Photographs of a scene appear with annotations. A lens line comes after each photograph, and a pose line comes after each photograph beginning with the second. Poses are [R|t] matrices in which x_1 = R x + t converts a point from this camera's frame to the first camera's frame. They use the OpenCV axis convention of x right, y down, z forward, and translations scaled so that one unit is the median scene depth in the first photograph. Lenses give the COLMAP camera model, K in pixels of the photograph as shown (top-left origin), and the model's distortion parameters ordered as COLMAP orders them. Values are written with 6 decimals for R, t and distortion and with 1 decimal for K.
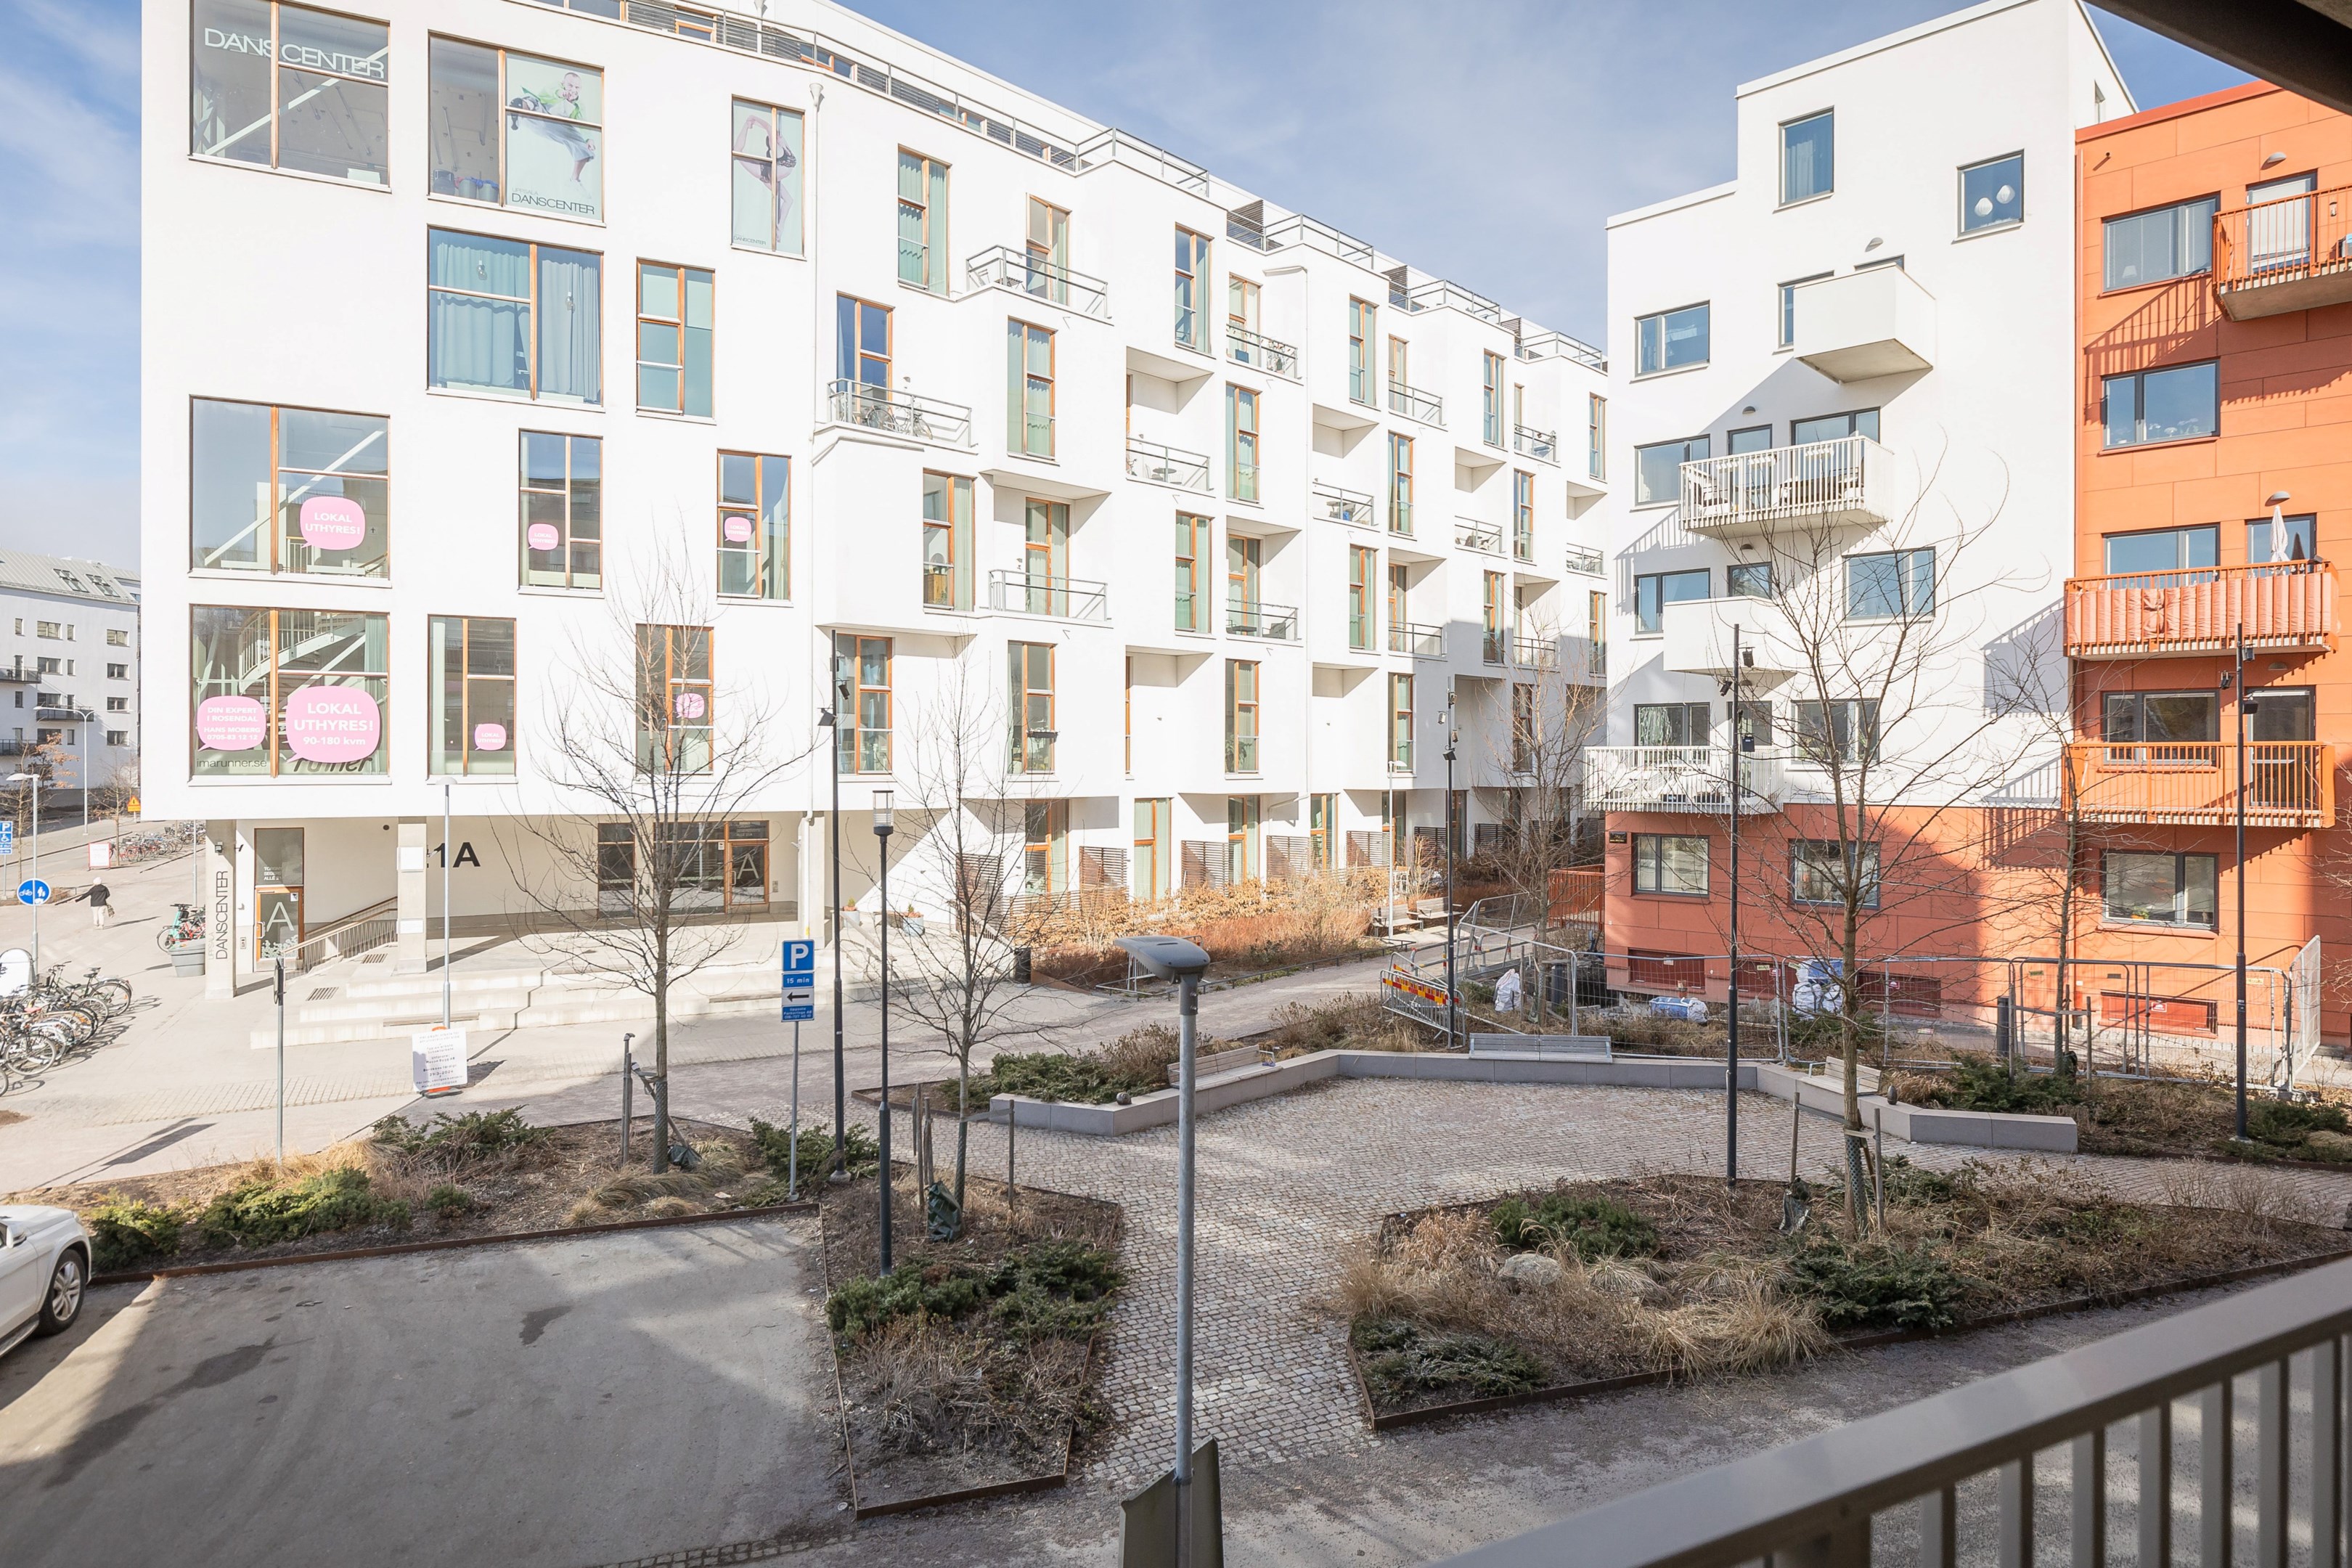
lens RADIAL K [[1389.9, 0, 1176.9], [0, 1389.9, 757.9], [0, 0, 1]] dist [-0.001560, 0.001231]
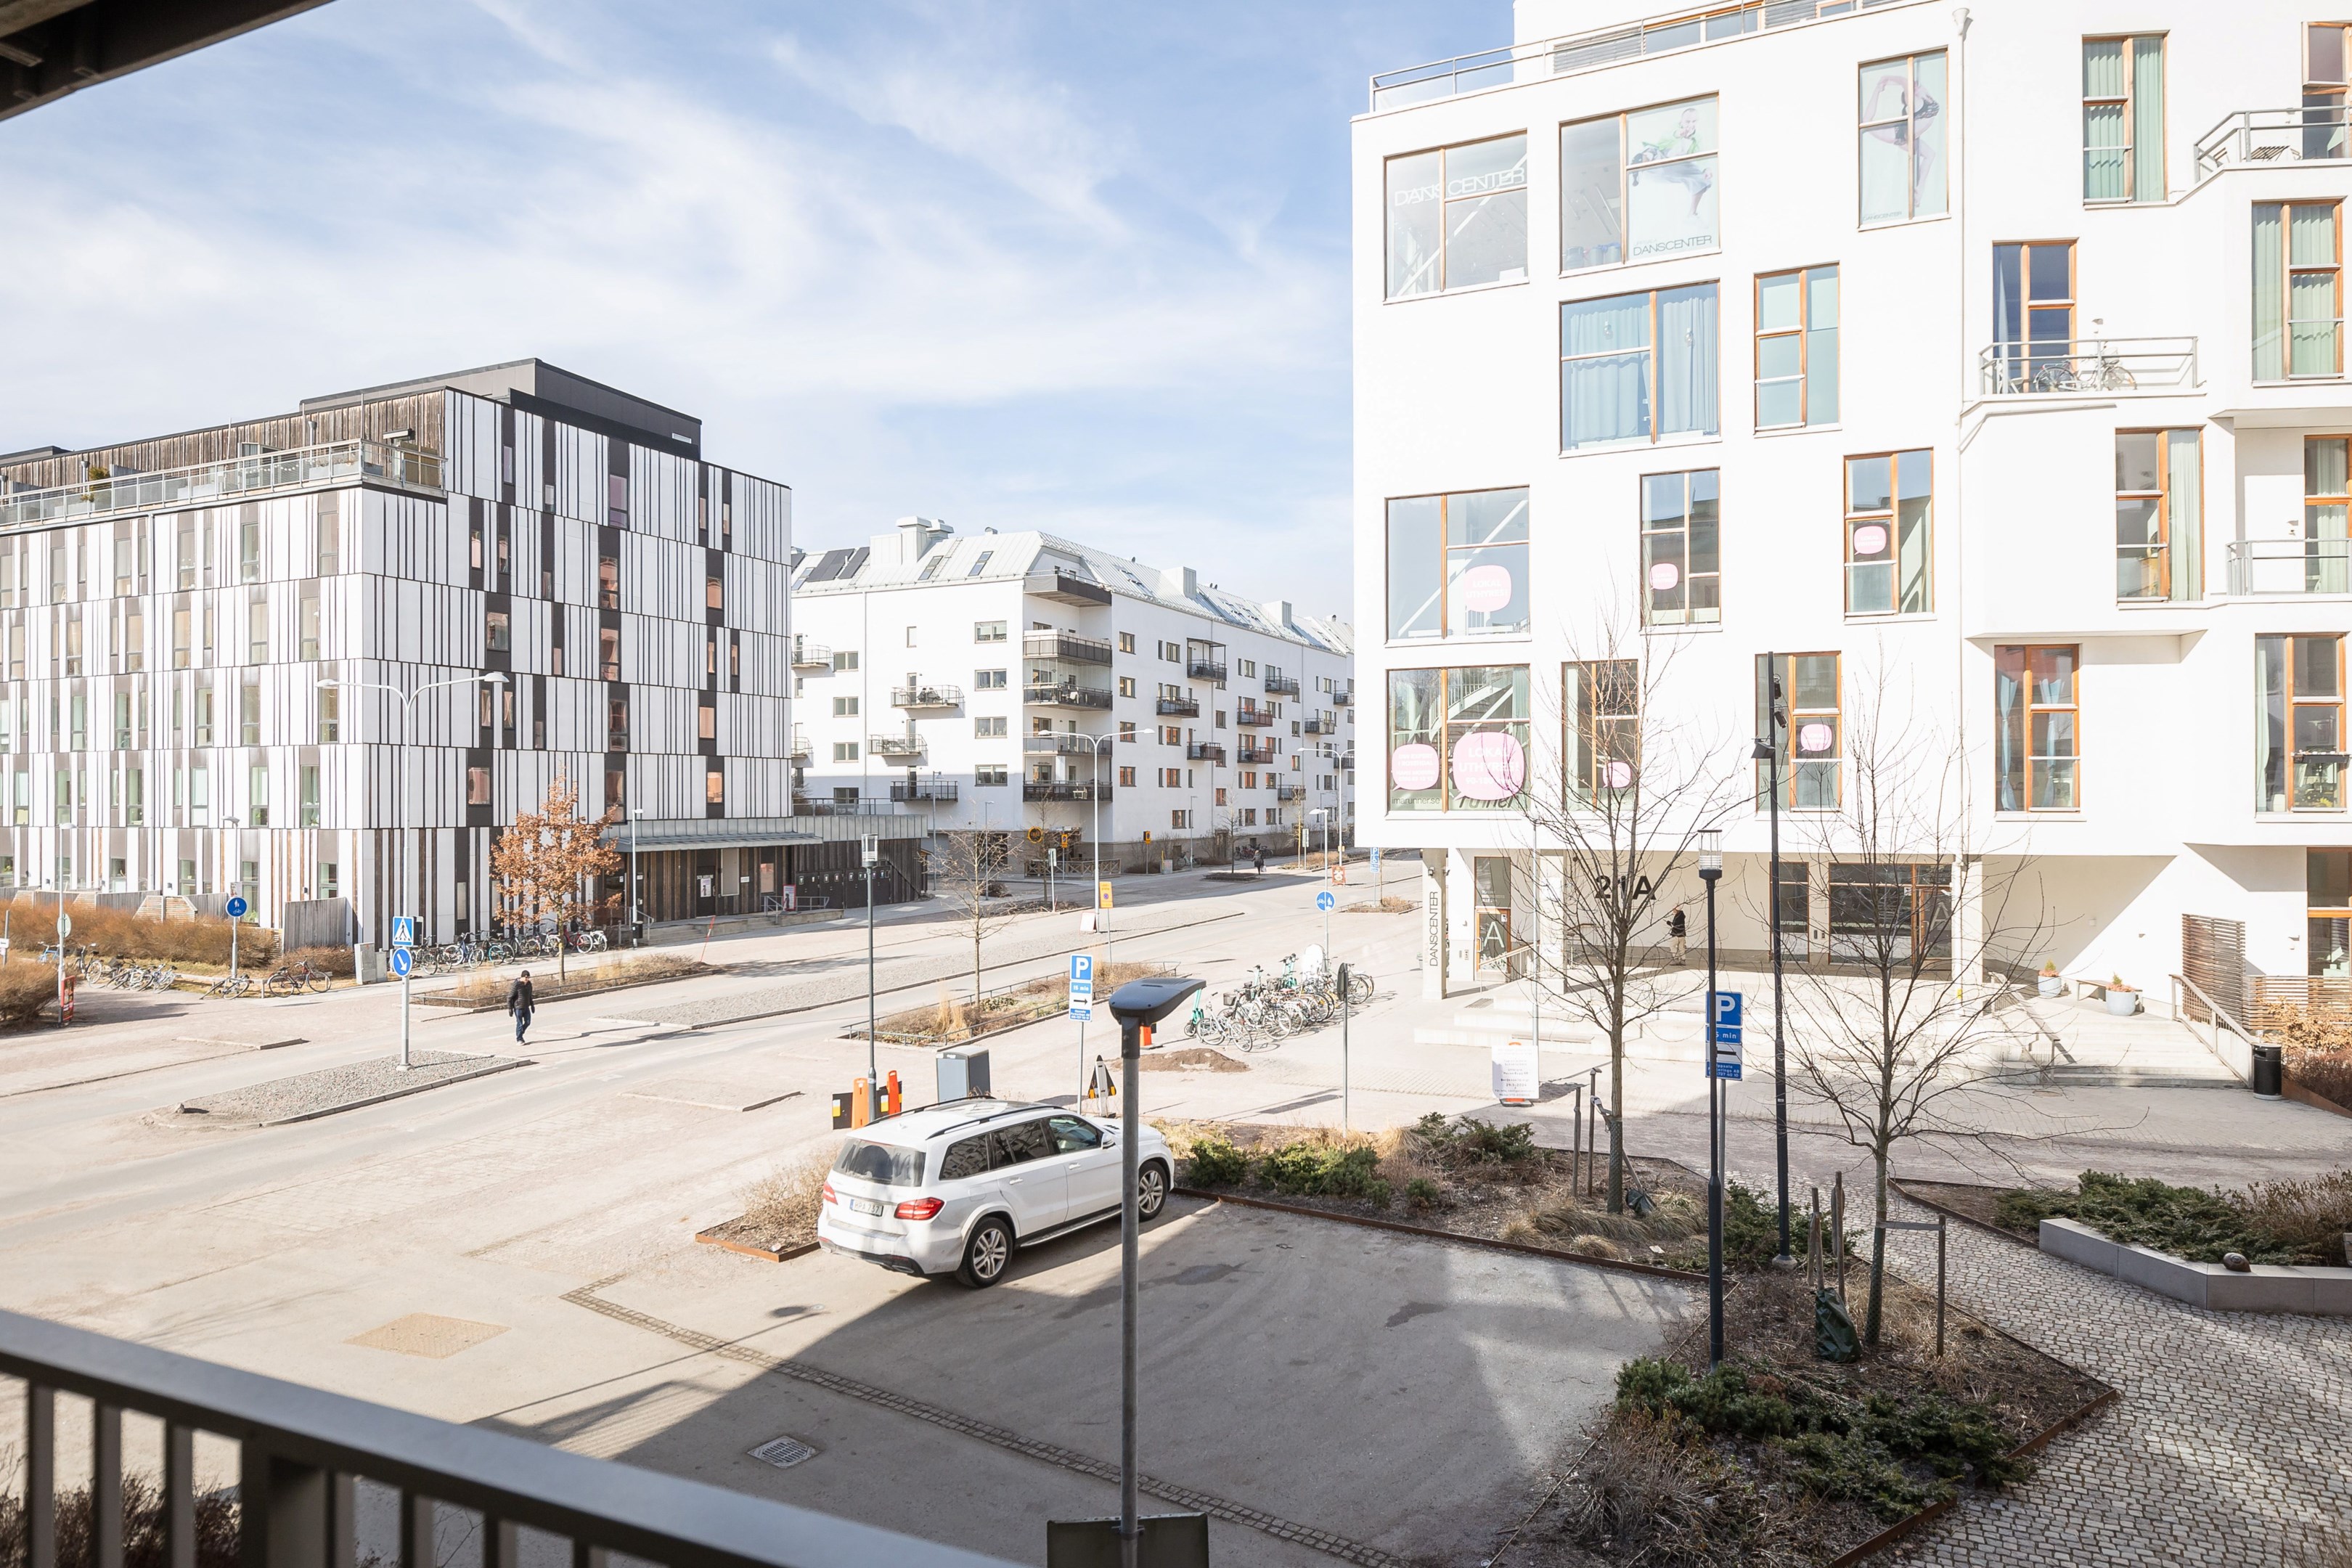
lens RADIAL K [[1440.2, 0, 1176.0], [0, 1440.2, 784.0], [0, 0, 1]] dist [0.002608, -0.000788]
pose [[0.612756, -0.011823, -0.790184, 0.154487], [0.006554, 0.999930, -0.009878, 0.000380], [0.790245, 0.000874, 0.612791, 0.074928]]
